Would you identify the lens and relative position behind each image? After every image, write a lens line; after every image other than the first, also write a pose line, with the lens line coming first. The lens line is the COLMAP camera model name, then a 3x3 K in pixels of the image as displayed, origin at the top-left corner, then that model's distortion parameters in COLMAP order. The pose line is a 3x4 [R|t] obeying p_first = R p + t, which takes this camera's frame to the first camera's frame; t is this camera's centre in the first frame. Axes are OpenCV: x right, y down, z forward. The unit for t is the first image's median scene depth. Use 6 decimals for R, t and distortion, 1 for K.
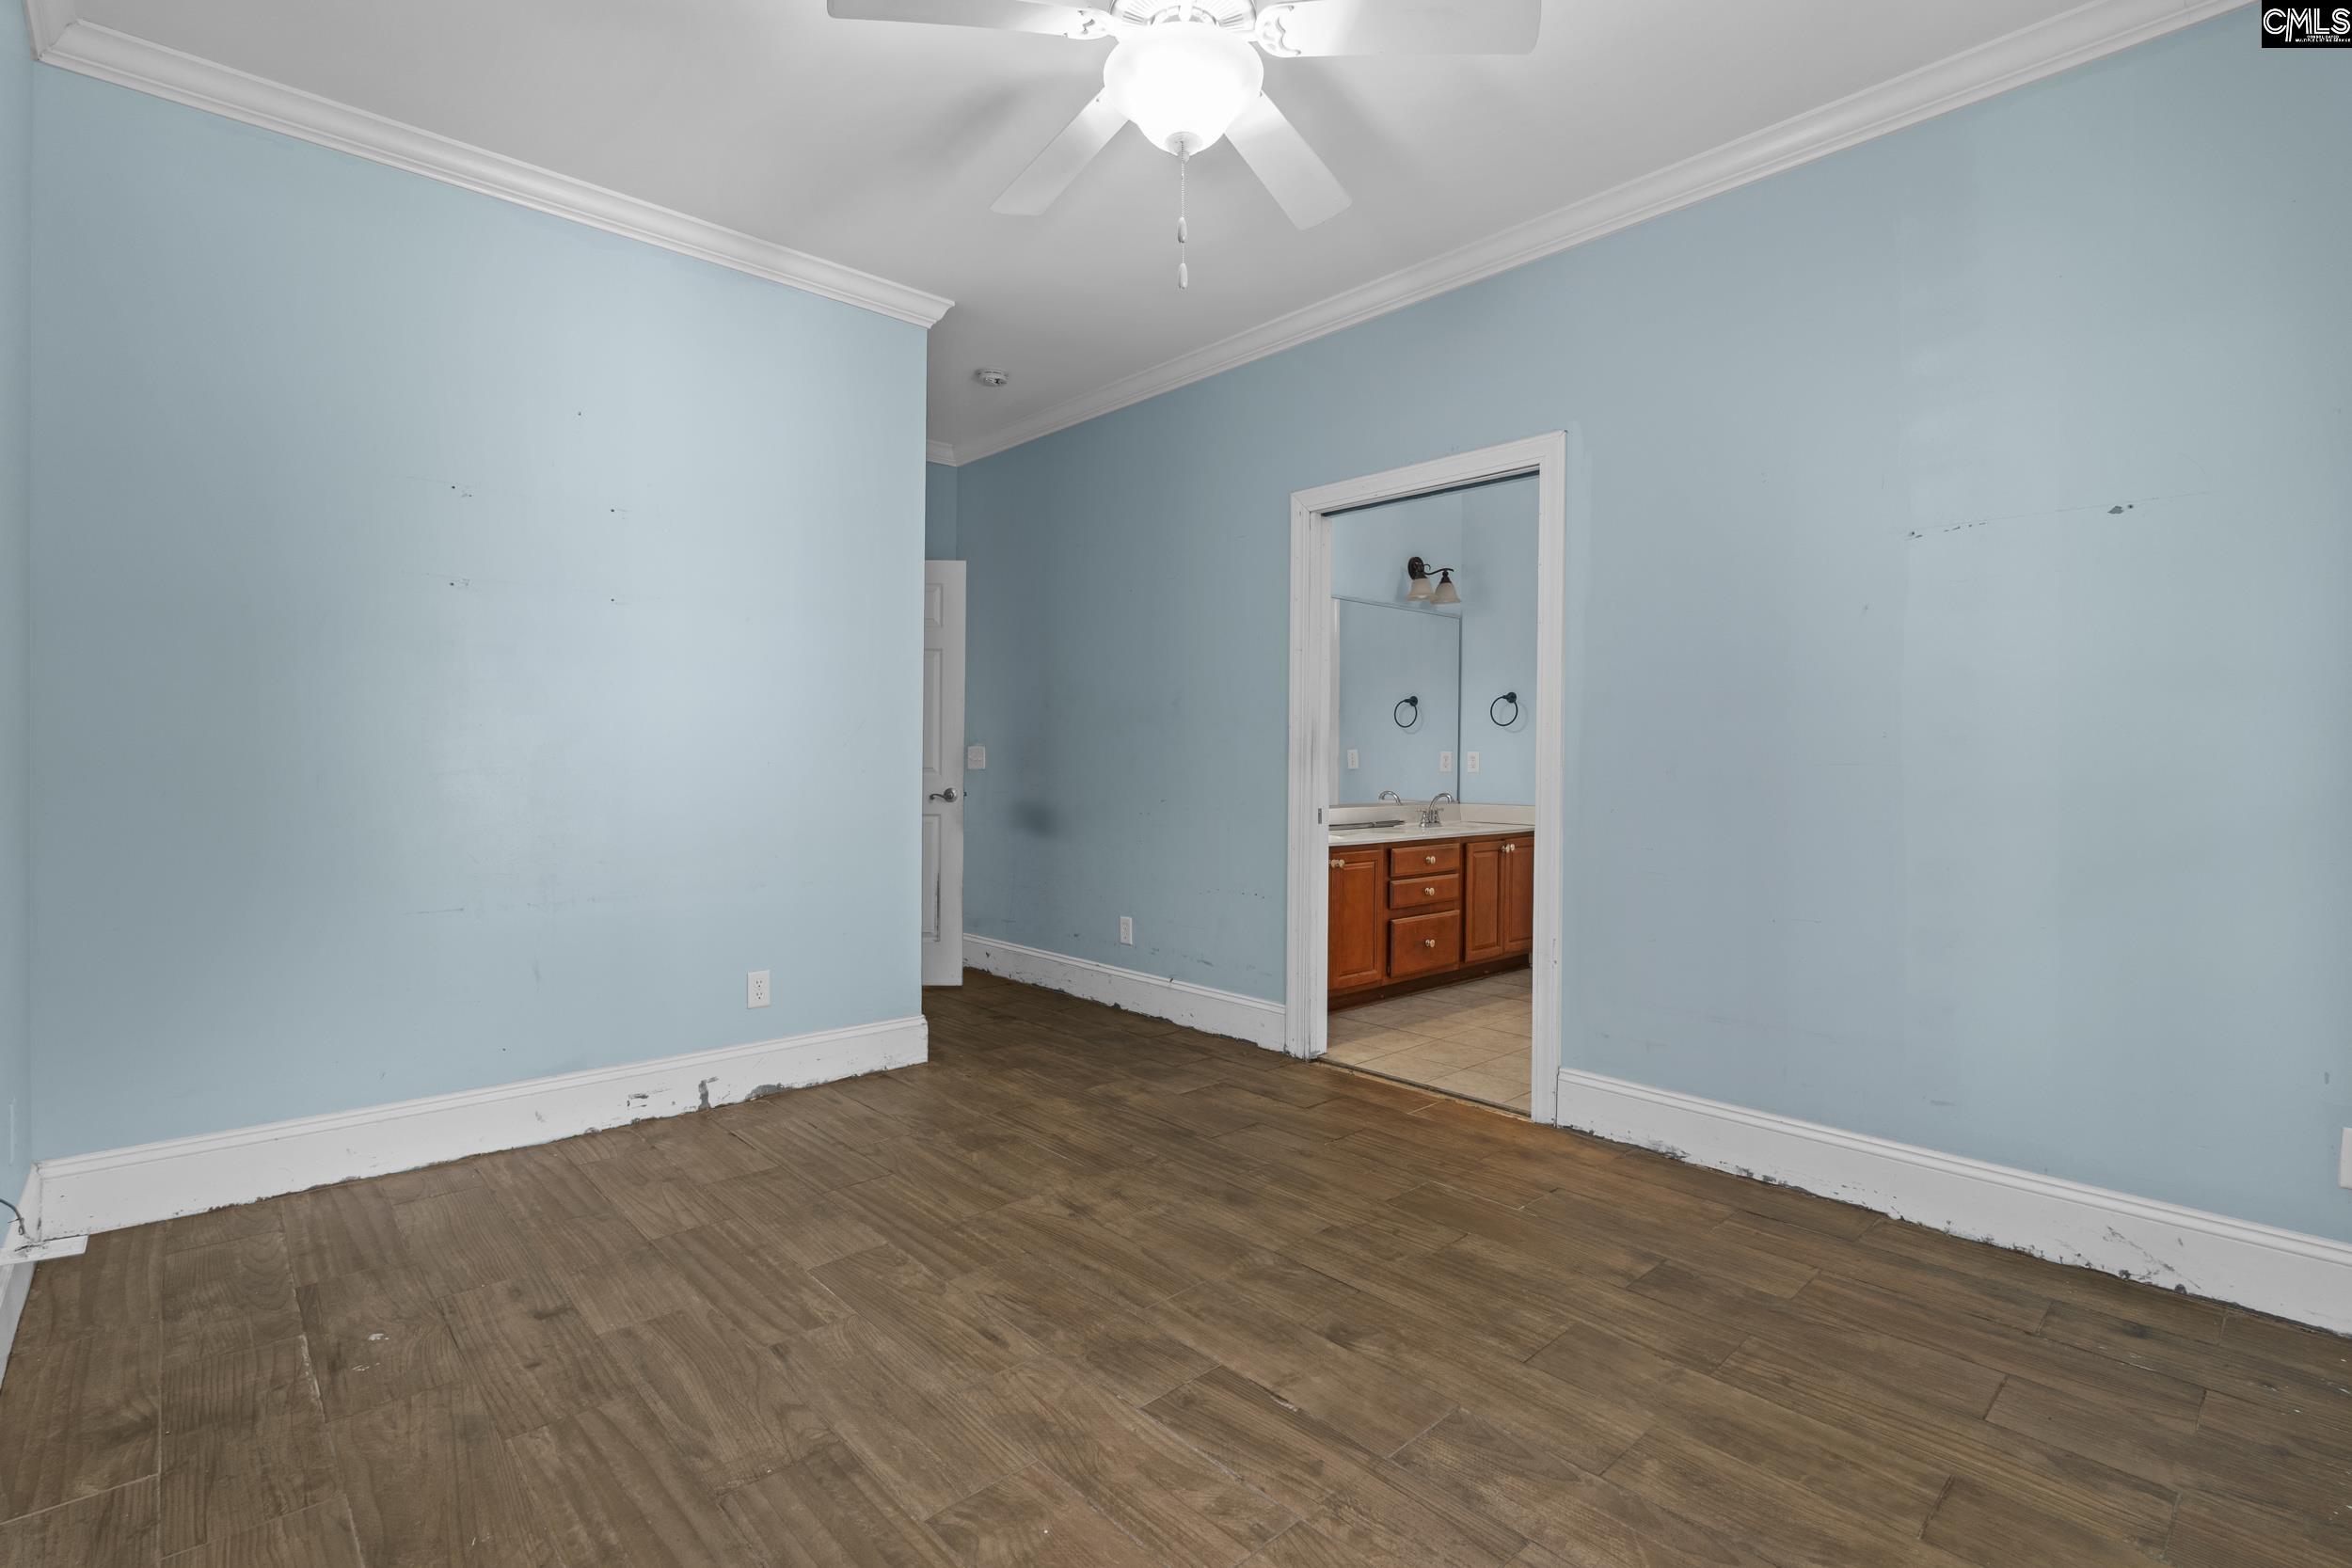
lens RADIAL K [[1092.7, 0, 1182.2], [0, 1092.7, 762.7], [0, 0, 1]] dist [0.000023, 0.000064]
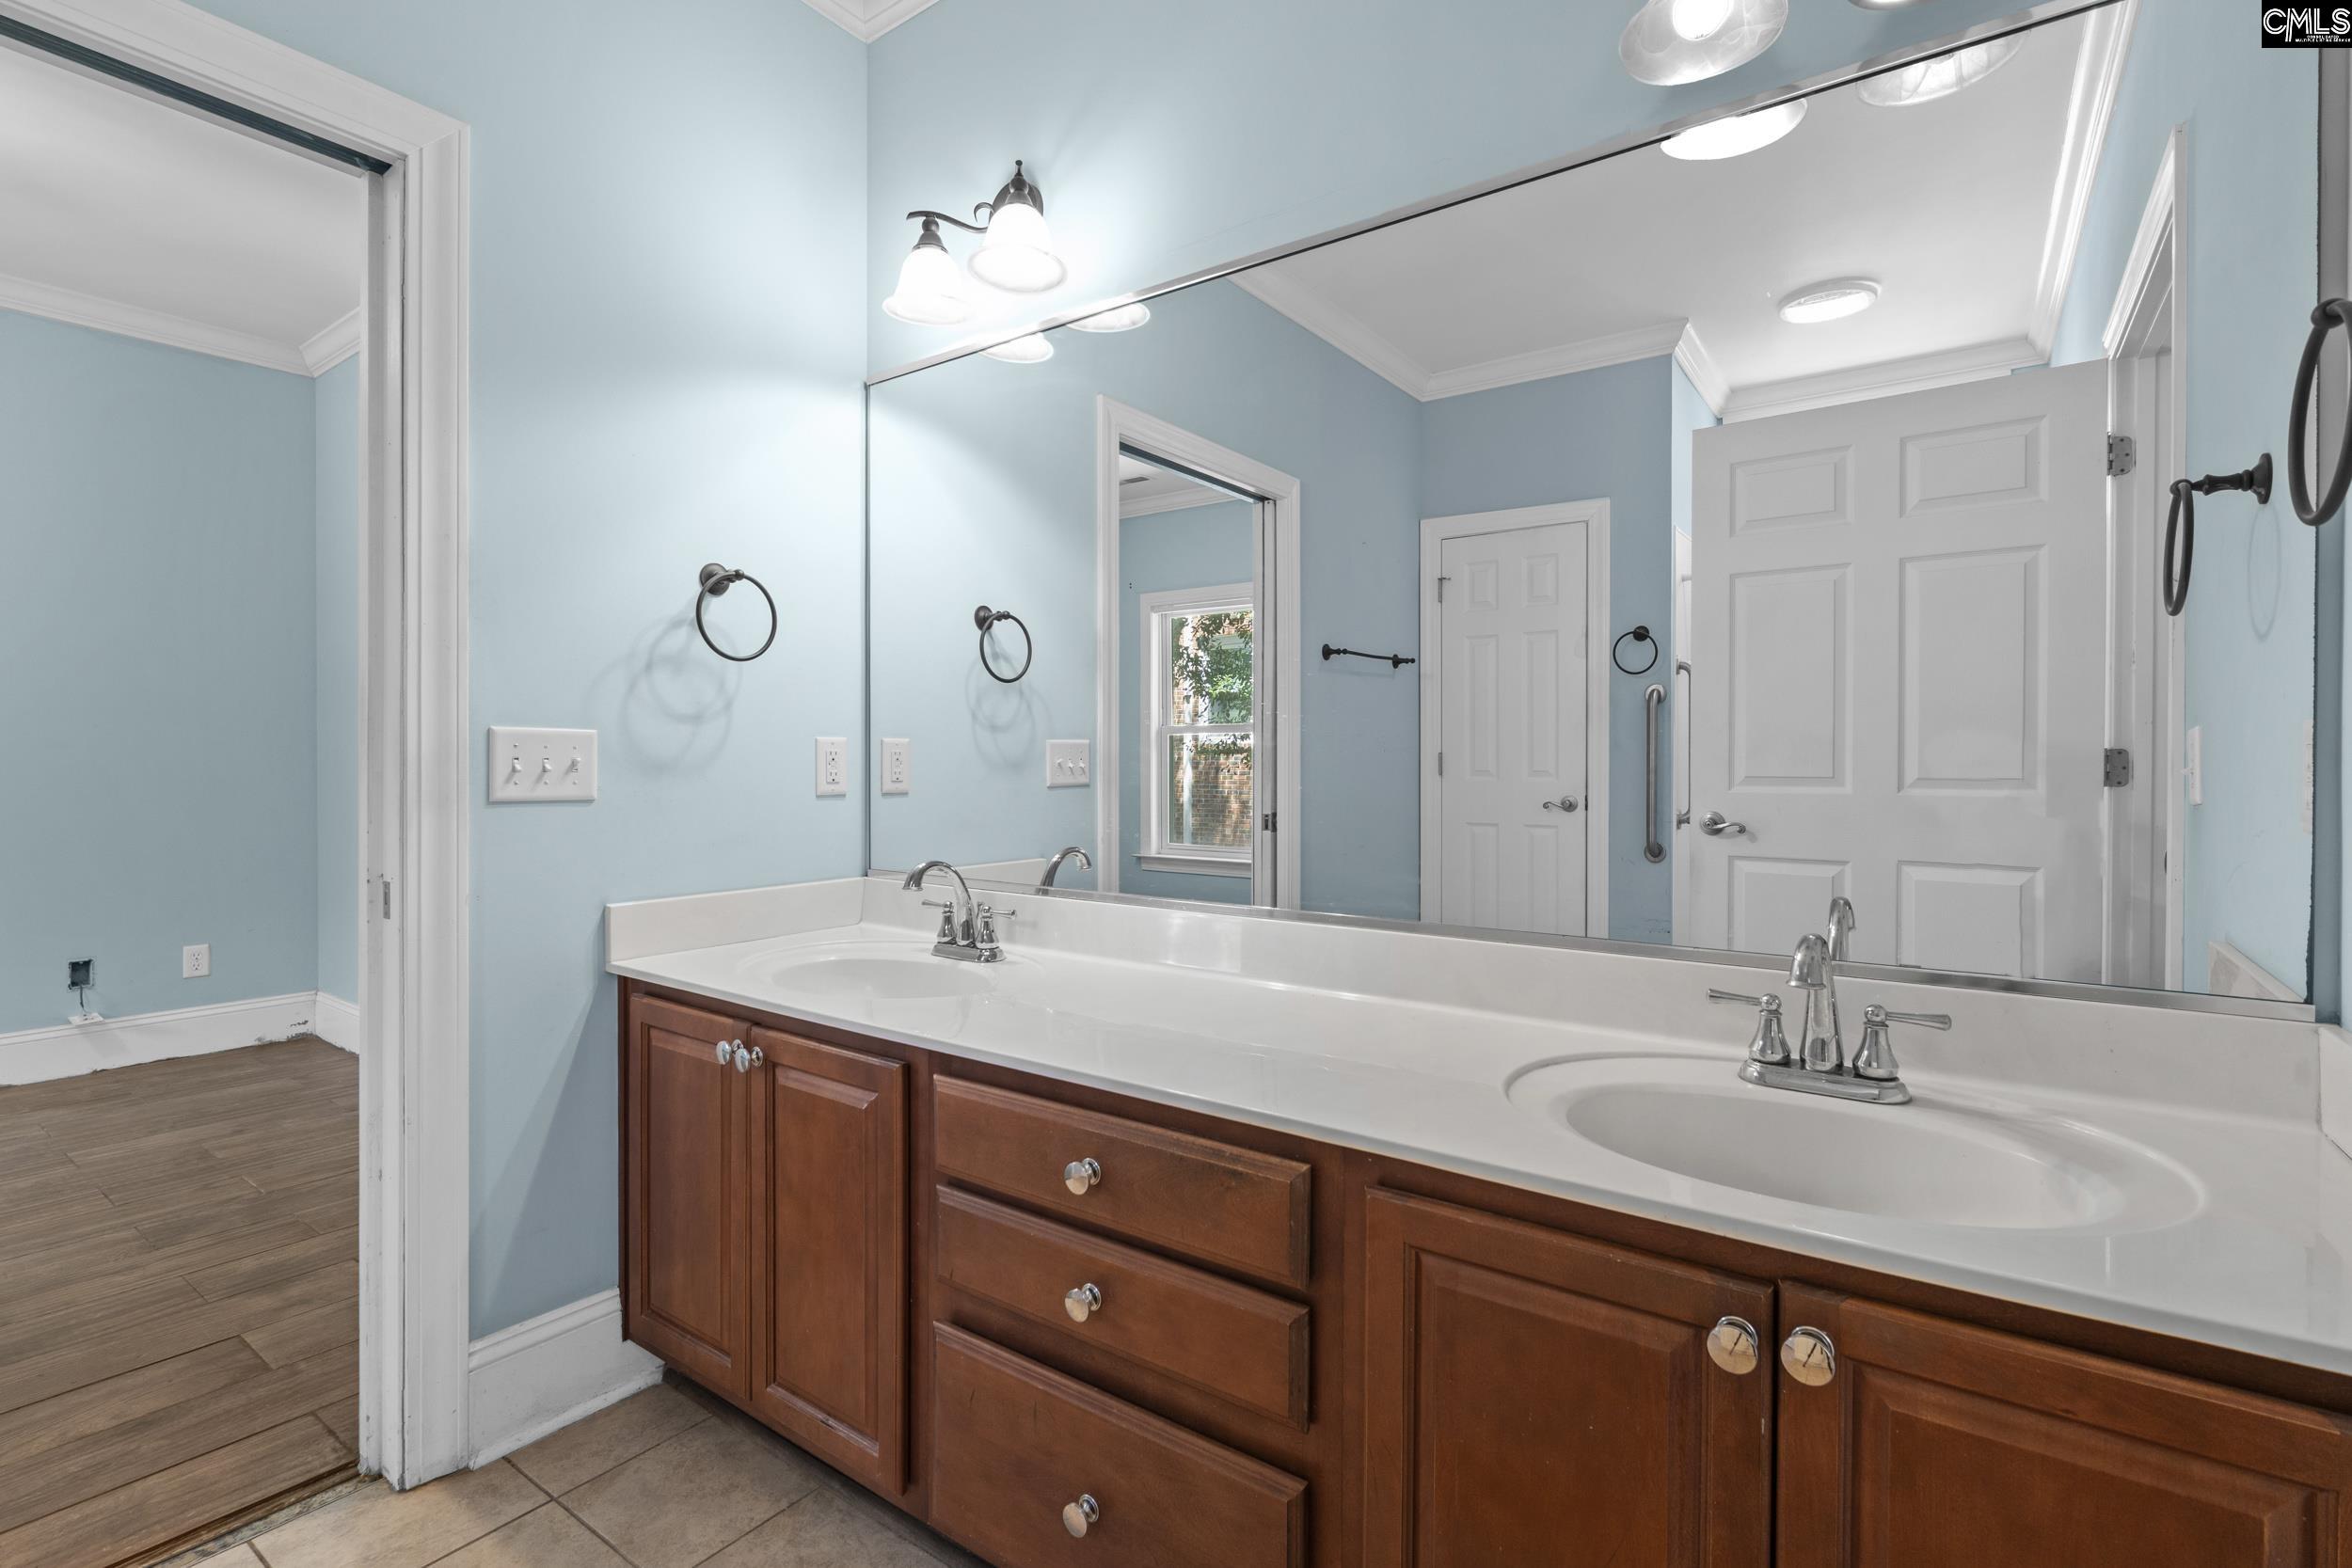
lens RADIAL K [[1092.7, 0, 1182.2], [0, 1092.7, 762.7], [0, 0, 1]] dist [0.000023, 0.000064]
pose [[0.199115, -0.003977, -0.979968, 0.717675], [-0.007442, 0.999957, -0.005570, -0.004437], [0.979948, 0.008402, 0.199077, 1.465578]]
